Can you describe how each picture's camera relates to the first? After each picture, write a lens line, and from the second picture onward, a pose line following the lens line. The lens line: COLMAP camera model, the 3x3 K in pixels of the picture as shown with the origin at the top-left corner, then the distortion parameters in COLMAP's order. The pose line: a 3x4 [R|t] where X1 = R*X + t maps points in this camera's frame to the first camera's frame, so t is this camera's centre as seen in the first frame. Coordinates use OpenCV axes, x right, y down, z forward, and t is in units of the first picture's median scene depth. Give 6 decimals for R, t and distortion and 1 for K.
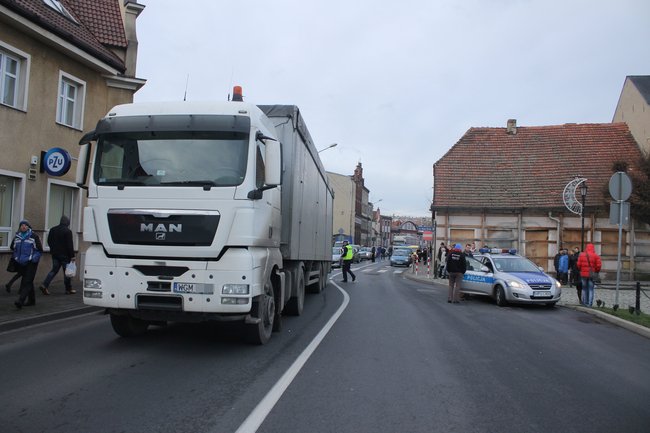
lens RADIAL K [[550.3, 0, 317.9], [0, 550.3, 213.3], [0, 0, 1]] dist [-0.165679, 0.156569]
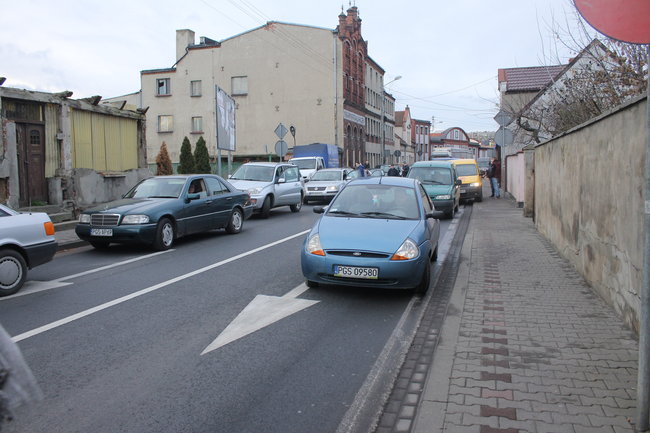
lens RADIAL K [[550.3, 0, 317.9], [0, 550.3, 213.3], [0, 0, 1]] dist [-0.165679, 0.156569]
pose [[0.994893, -0.031587, -0.095863, 0.383661], [0.044710, 0.989423, 0.137996, 0.136533], [0.090490, -0.141578, 0.985783, 2.087474]]
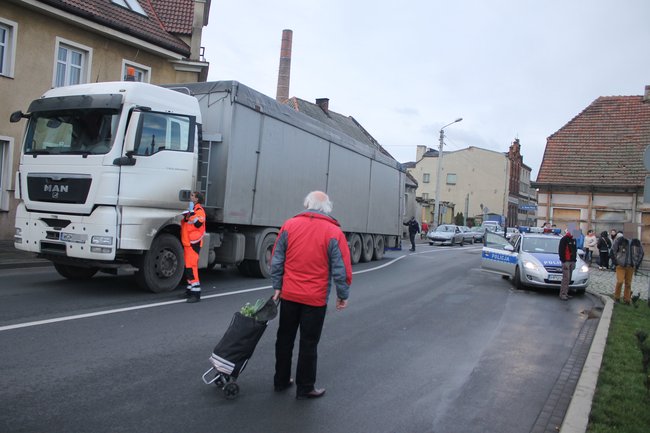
lens RADIAL K [[550.3, 0, 317.9], [0, 550.3, 213.3], [0, 0, 1]] dist [-0.165679, 0.156569]
pose [[0.944769, 0.031065, -0.326261, 0.264162], [-0.017715, 0.998883, 0.043810, 0.007796], [0.327257, -0.035611, 0.944264, 0.018197]]
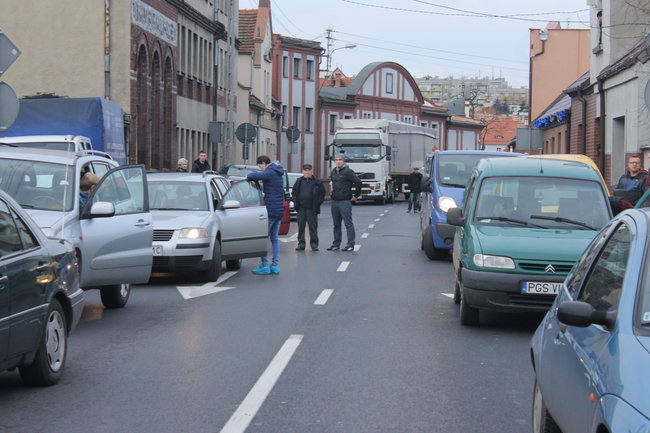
lens RADIAL K [[1591.7, 0, 325.0], [0, 1591.7, 216.5], [0, 0, 1]] dist [0.091470, 0.493526]
pose [[0.988526, -0.018224, 0.149946, 0.219321], [0.004872, 0.996025, 0.088936, 0.136454], [-0.150971, -0.087185, 0.984686, 2.153990]]
